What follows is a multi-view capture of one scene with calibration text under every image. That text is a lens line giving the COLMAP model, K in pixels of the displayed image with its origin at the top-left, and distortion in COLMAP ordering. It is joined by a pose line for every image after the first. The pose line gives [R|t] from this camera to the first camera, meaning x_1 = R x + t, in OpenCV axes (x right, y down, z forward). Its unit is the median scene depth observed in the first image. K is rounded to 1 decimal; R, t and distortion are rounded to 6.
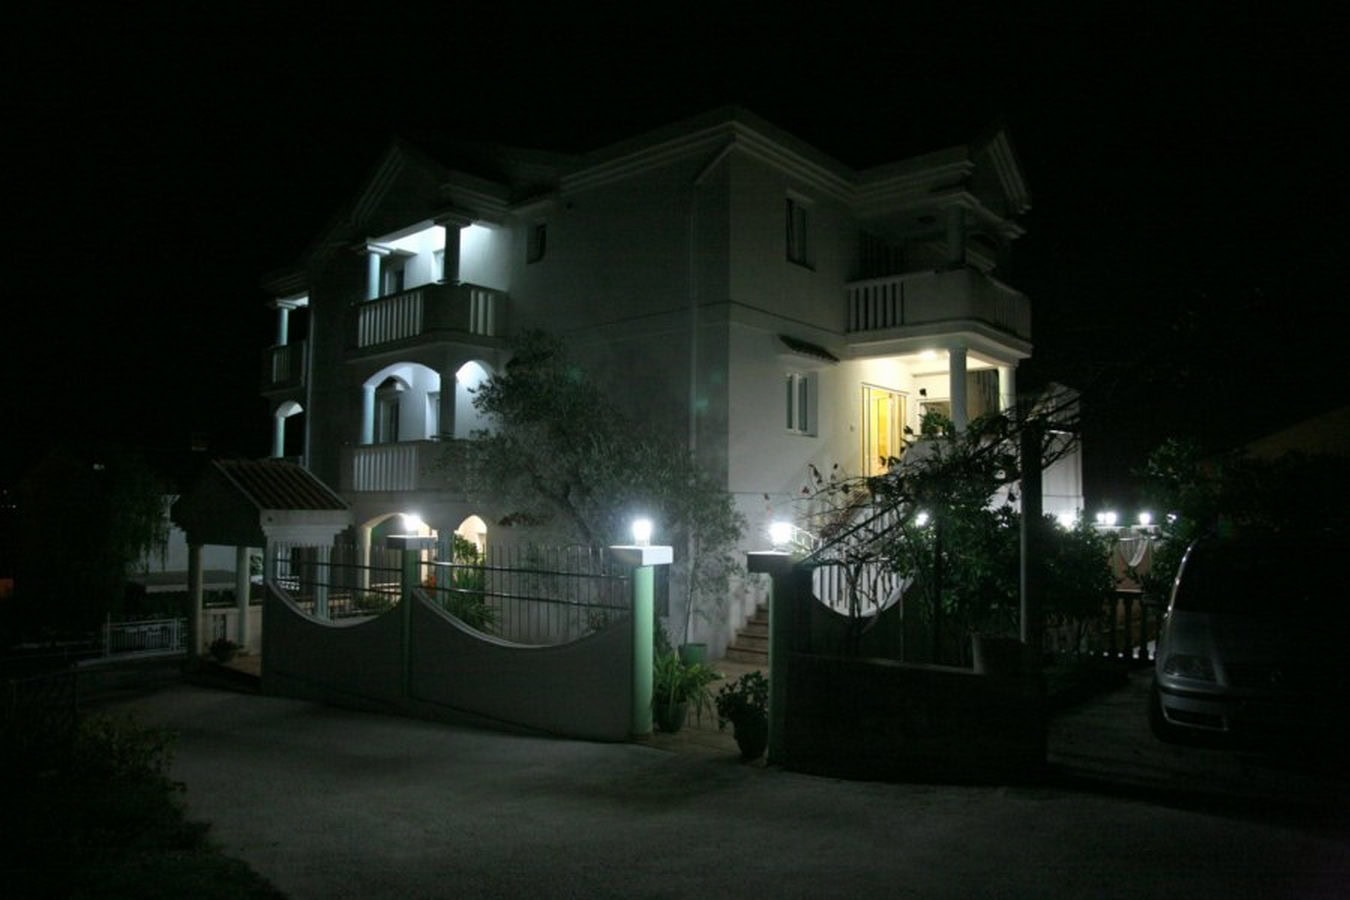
lens RADIAL K [[918.1, 0, 676.2], [0, 918.1, 460.3], [0, 0, 1]] dist [-0.116807, 0.058324]
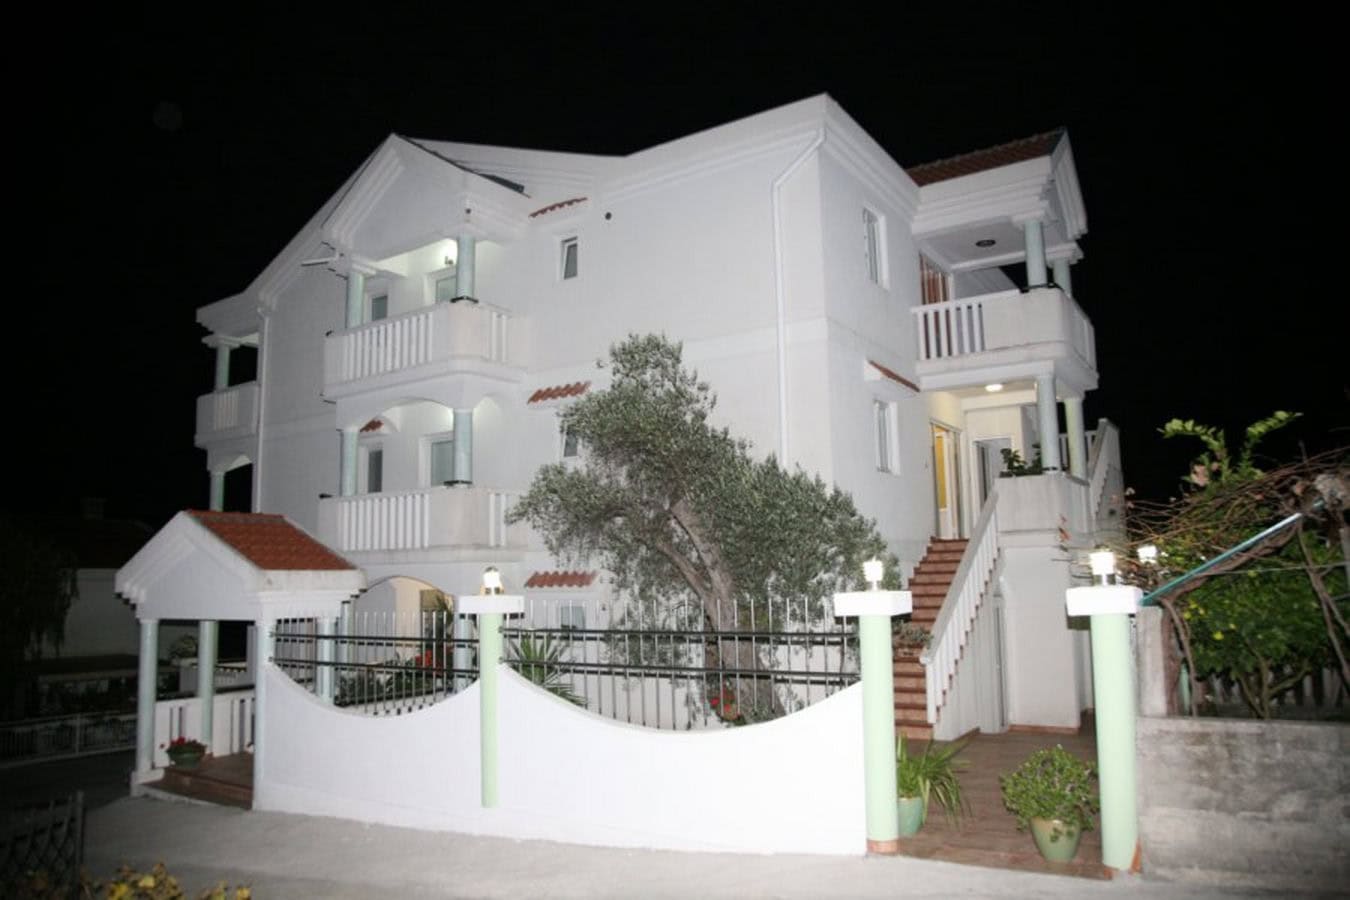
lens RADIAL K [[925.8, 0, 676.5], [0, 925.8, 457.4], [0, 0, 1]] dist [-0.114160, 0.060970]
pose [[0.992837, -0.011781, 0.118897, -0.167148], [0.021029, 0.996823, -0.076822, 0.021494], [-0.117615, 0.078772, 0.989930, 0.143475]]
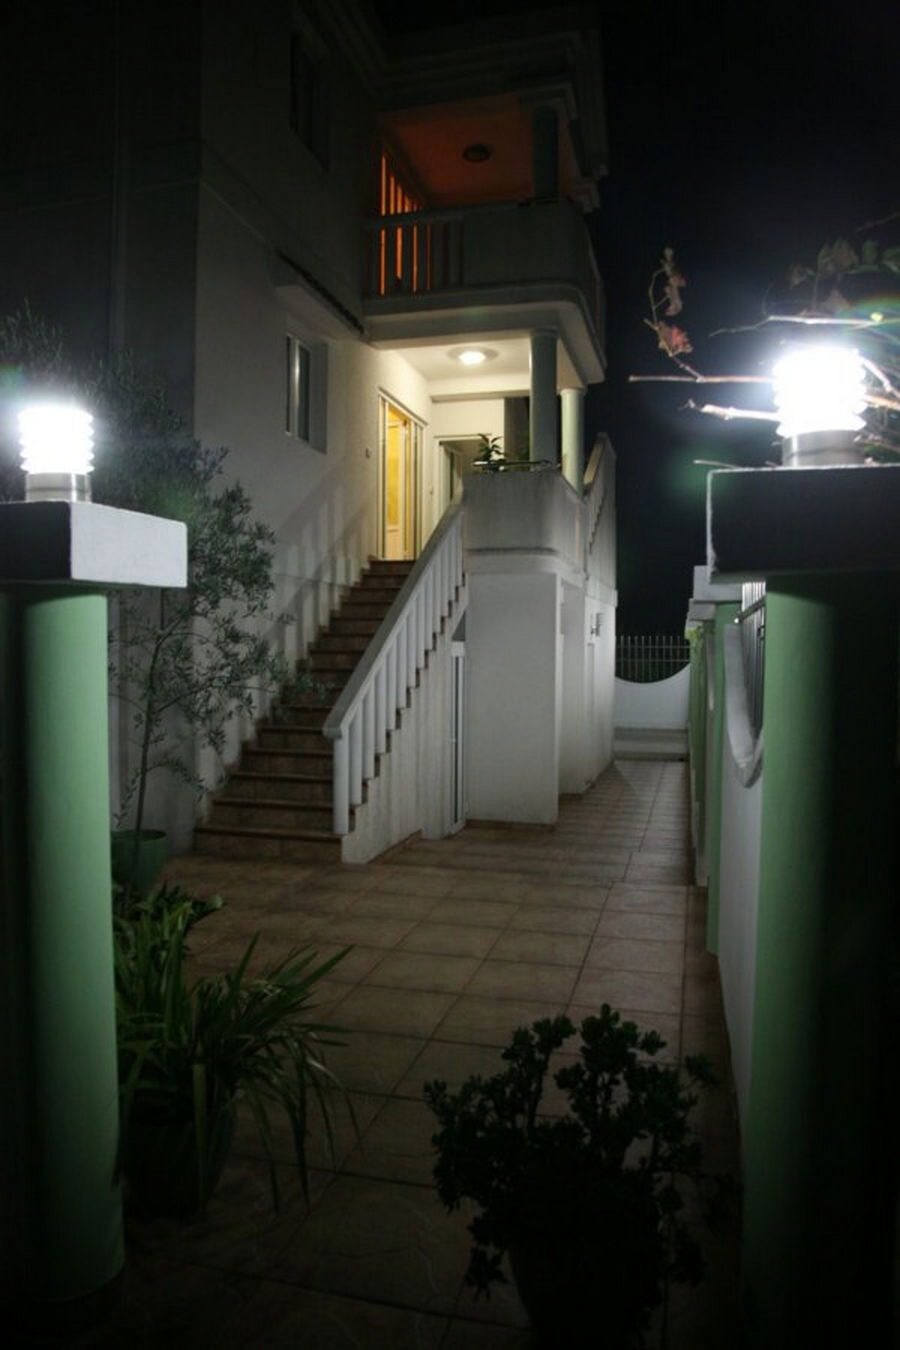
lens RADIAL K [[918.1, 0, 450.0], [0, 918.1, 675.0], [0, 0, 1]] dist [-0.116807, 0.058324]
pose [[0.902909, -0.014660, 0.429583, -0.026542], [-0.023216, 0.996296, 0.082797, 0.065941], [-0.429205, -0.084731, 0.899224, 0.433809]]
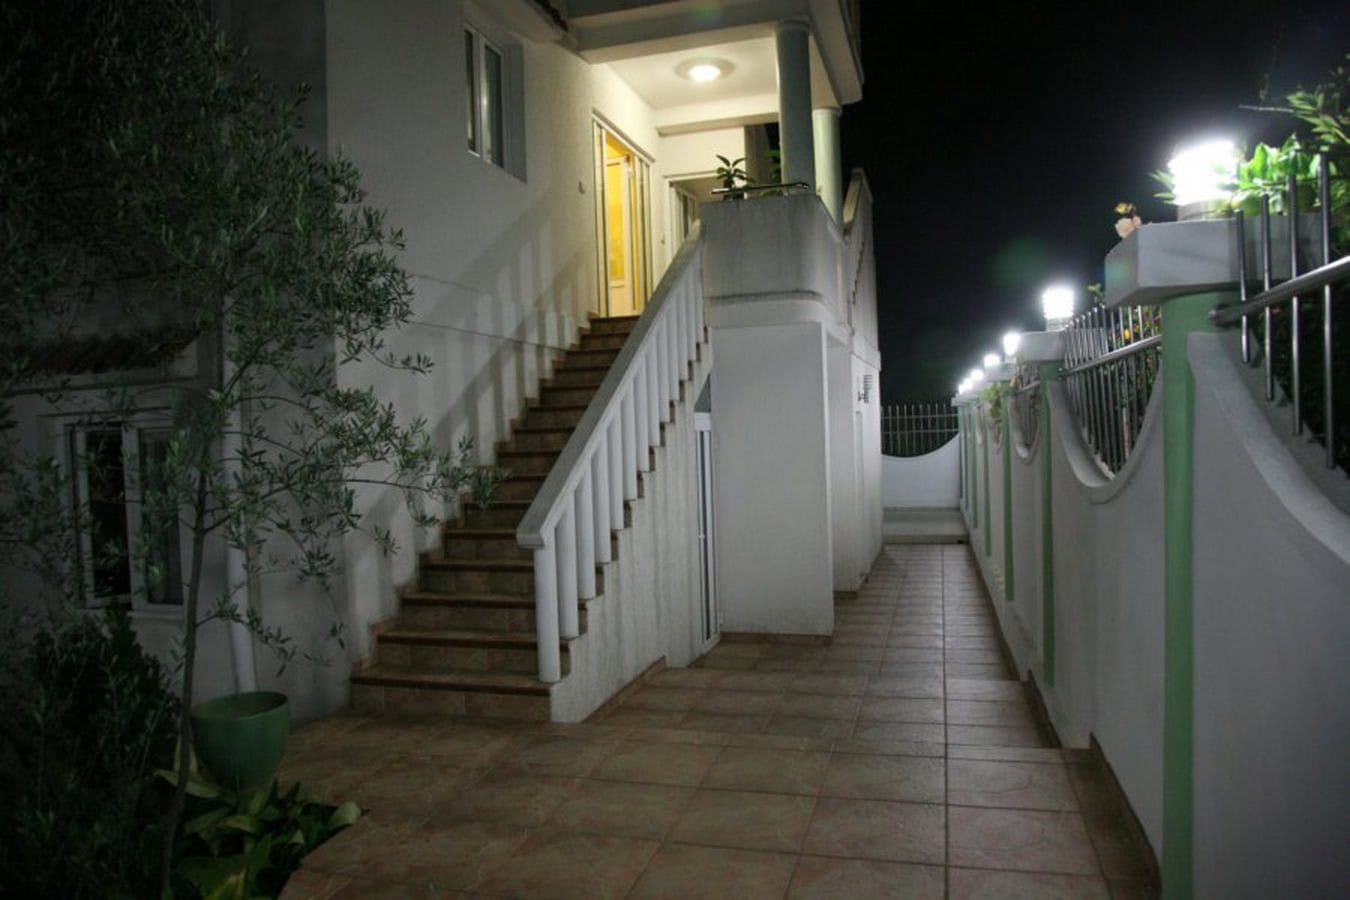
lens RADIAL K [[918.1, 0, 676.2], [0, 918.1, 460.3], [0, 0, 1]] dist [-0.116807, 0.058324]
pose [[0.909322, -0.052193, 0.412807, 0.026339], [0.019200, 0.996308, 0.083673, 0.078821], [-0.415650, -0.068160, 0.906967, 0.545433]]
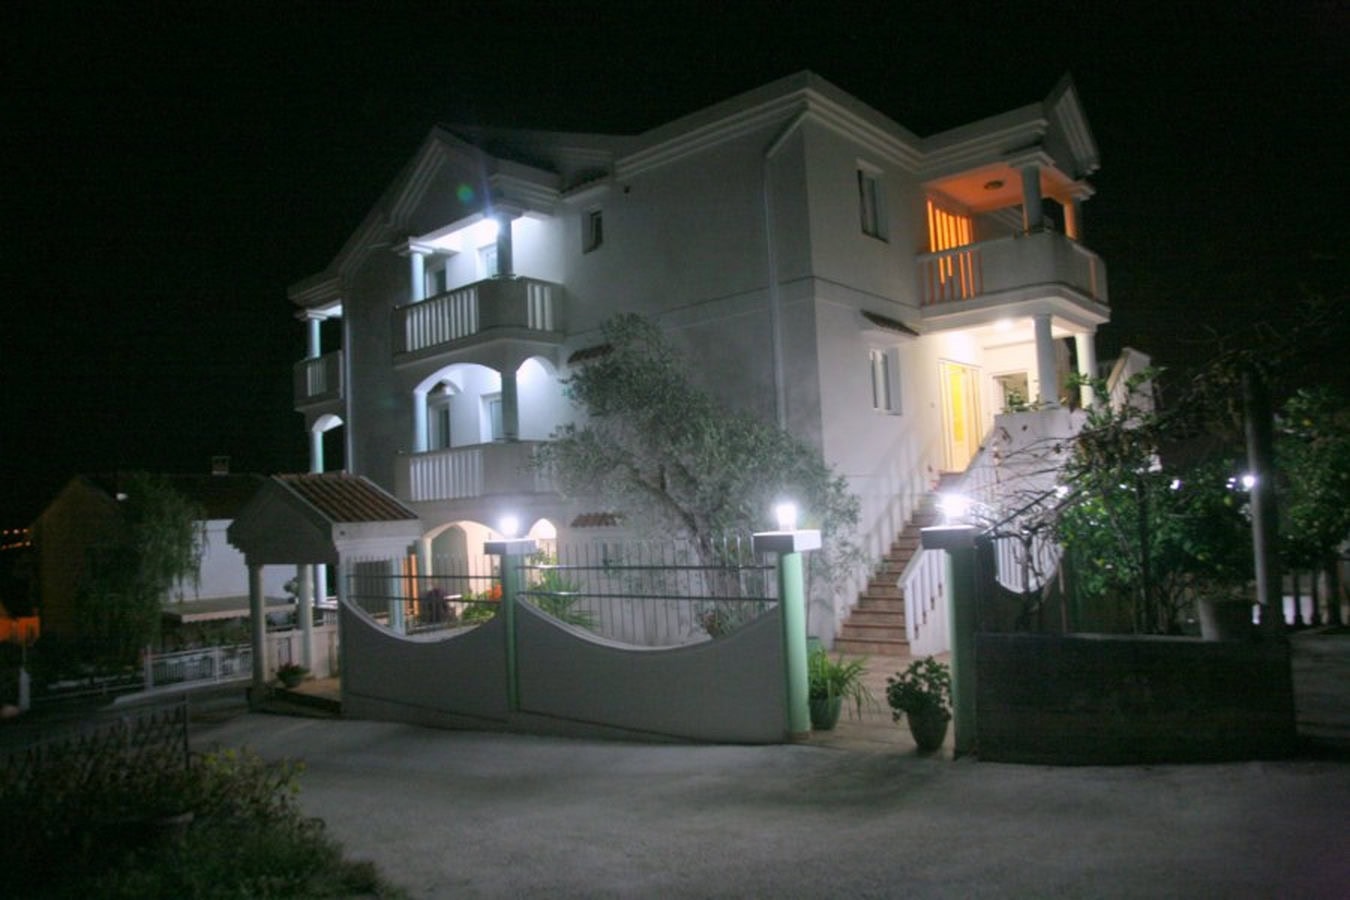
lens RADIAL K [[925.8, 0, 676.5], [0, 925.8, 457.4], [0, 0, 1]] dist [-0.114160, 0.060970]
pose [[0.998321, -0.057843, -0.002889, -0.082370], [0.057830, 0.998316, -0.004659, 0.009447], [0.003154, 0.004485, 0.999985, 0.035779]]
